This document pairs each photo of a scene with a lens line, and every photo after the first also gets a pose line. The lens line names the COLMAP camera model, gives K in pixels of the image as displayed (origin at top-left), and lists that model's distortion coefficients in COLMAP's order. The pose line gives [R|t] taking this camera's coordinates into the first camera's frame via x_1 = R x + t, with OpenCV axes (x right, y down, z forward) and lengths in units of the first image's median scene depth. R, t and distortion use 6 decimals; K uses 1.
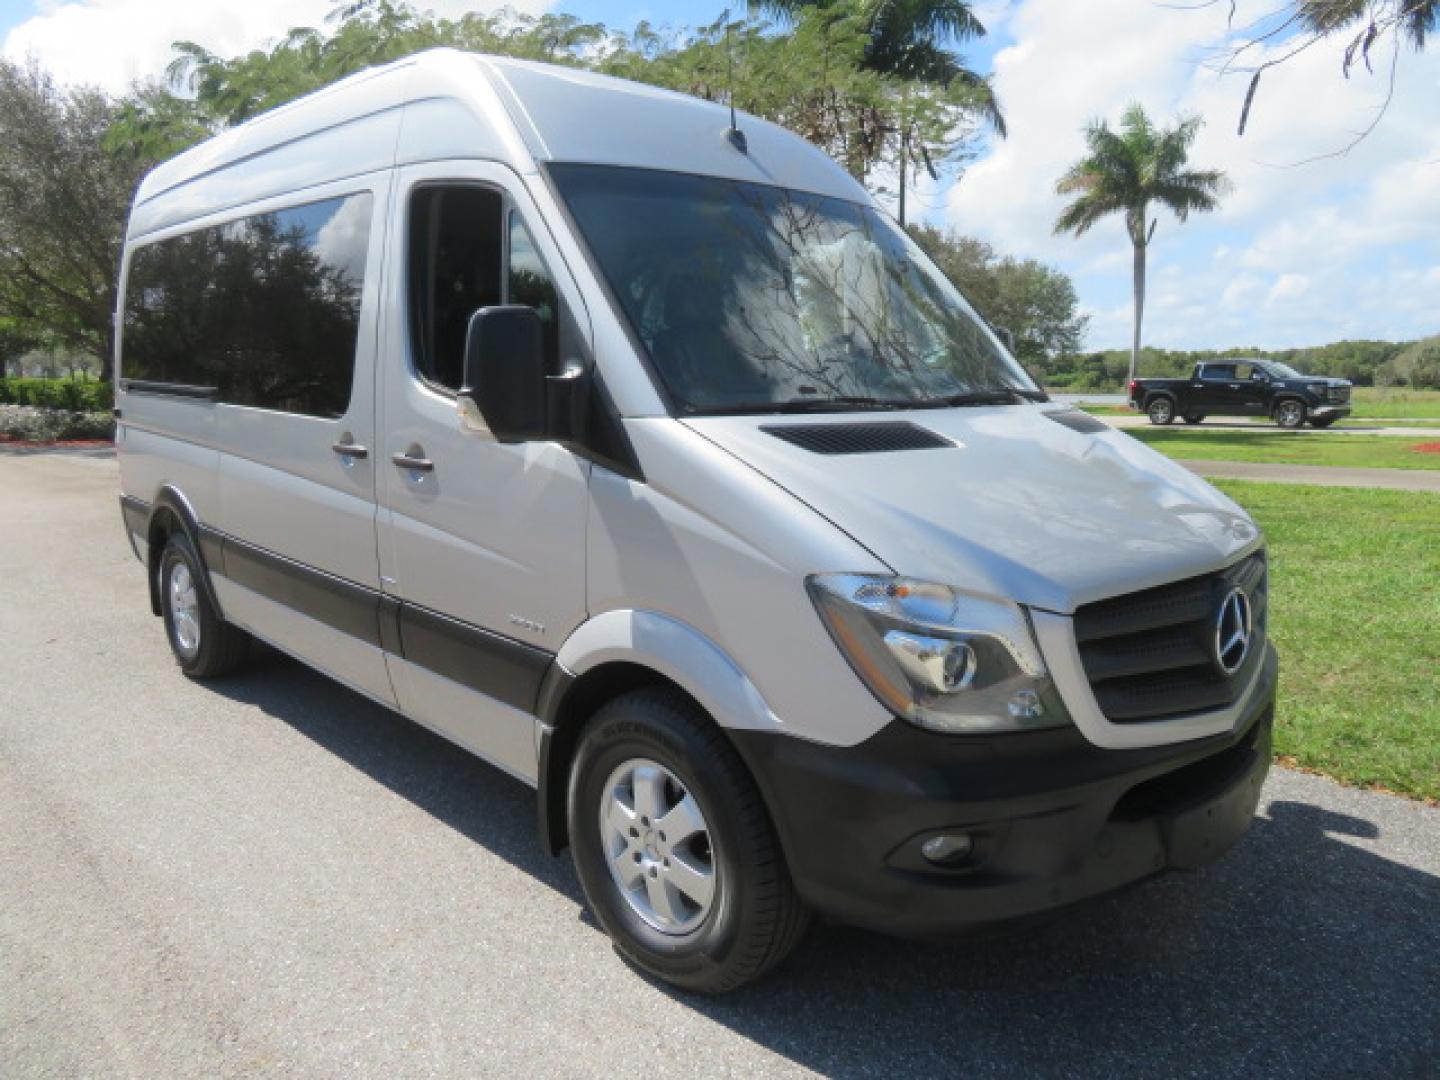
lens RADIAL K [[1031.6, 0, 718.3], [0, 1031.6, 533.5], [0, 0, 1]] dist [-0.021966, 0.015037]
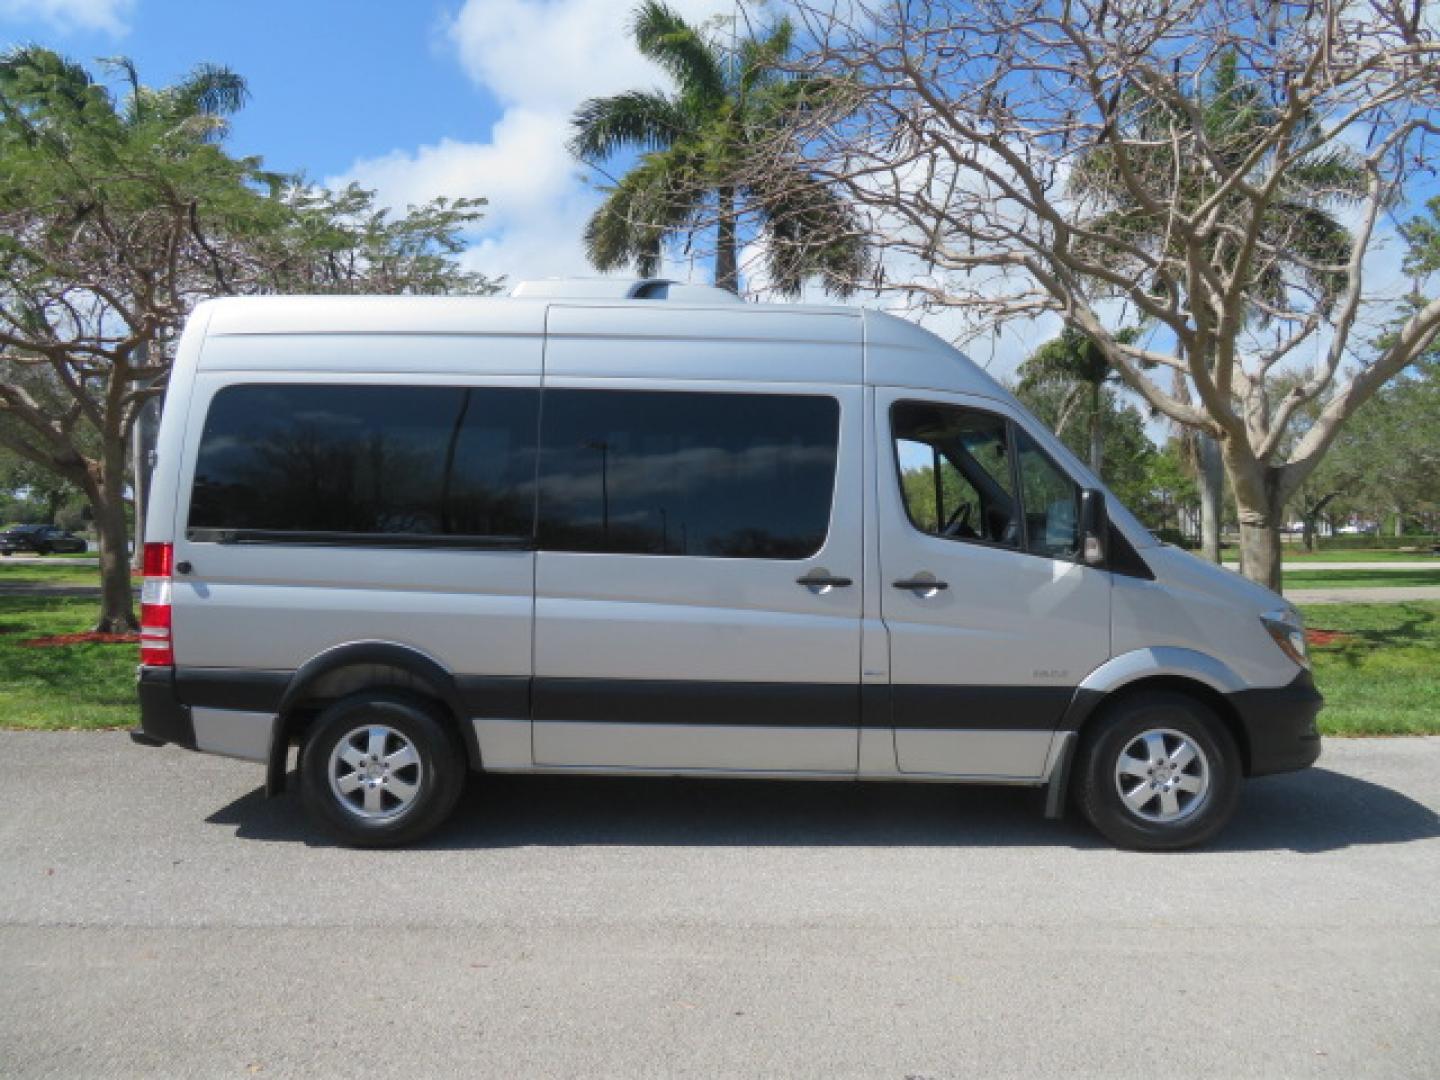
lens RADIAL K [[1031.6, 0, 723.4], [0, 1031.6, 527.0], [0, 0, 1]] dist [-0.021966, 0.015037]
pose [[0.689819, -0.003080, 0.723976, -1.908121], [0.108672, 0.989102, -0.099337, -0.042163], [-0.715780, 0.147201, 0.682636, 0.227700]]
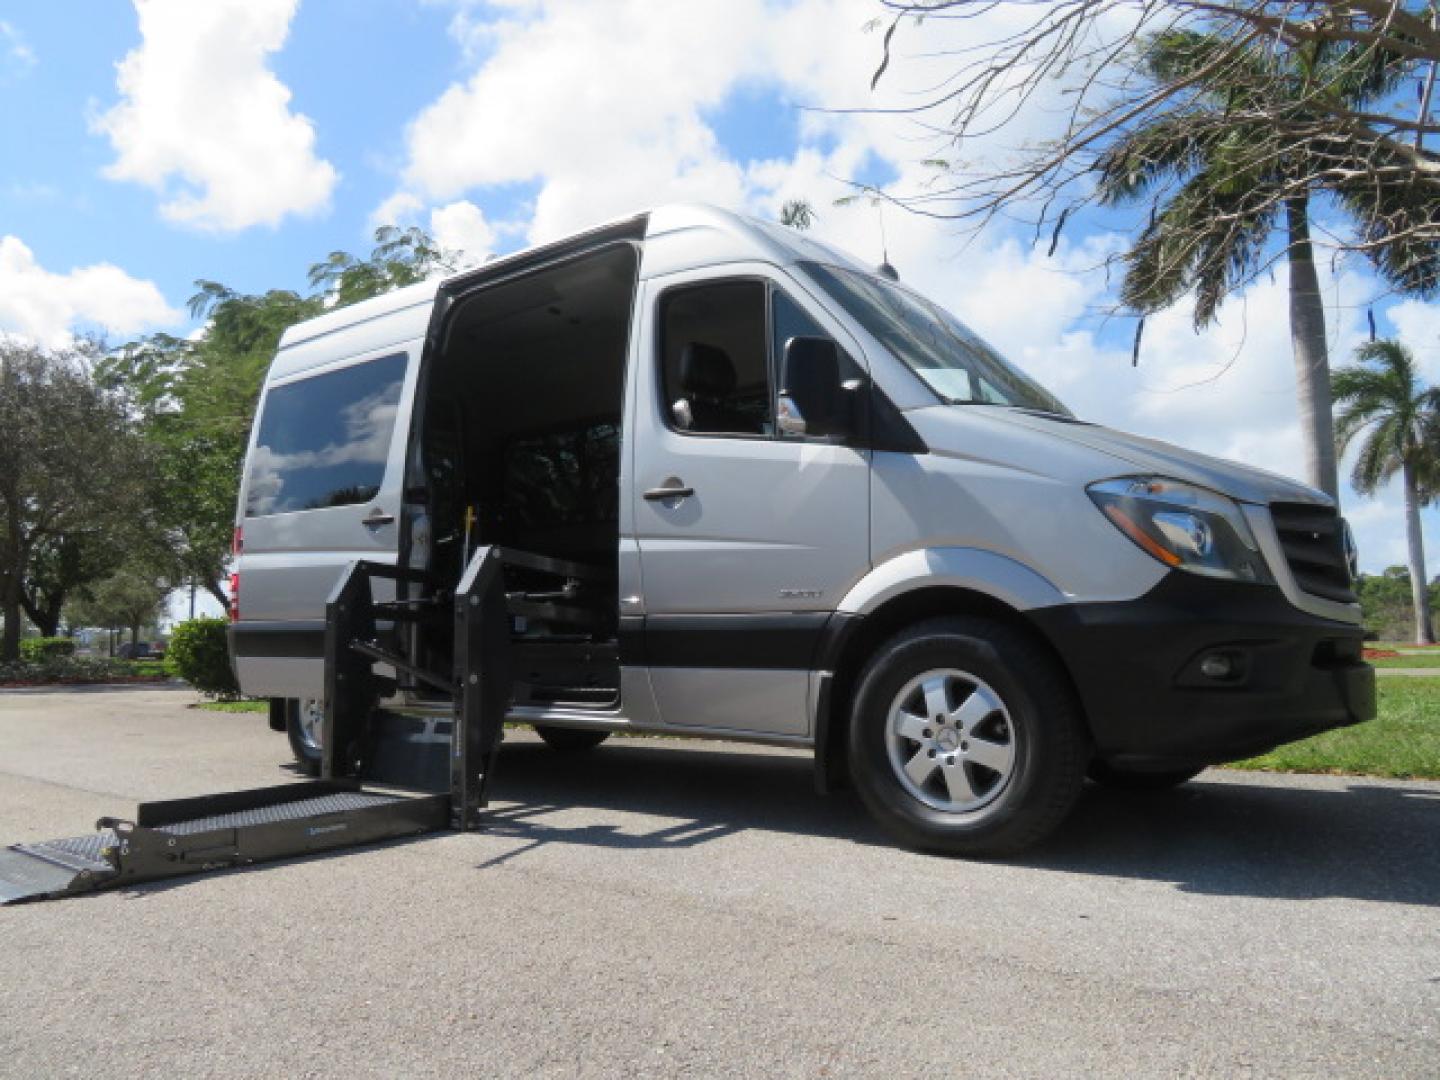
lens RADIAL K [[1031.6, 0, 724.0], [0, 1031.6, 529.5], [0, 0, 1]] dist [-0.021966, 0.015037]
pose [[0.992049, -0.005218, 0.125742, -0.472691], [0.037941, 0.965054, -0.259290, 0.361654], [-0.119995, 0.261999, 0.957579, -0.216404]]
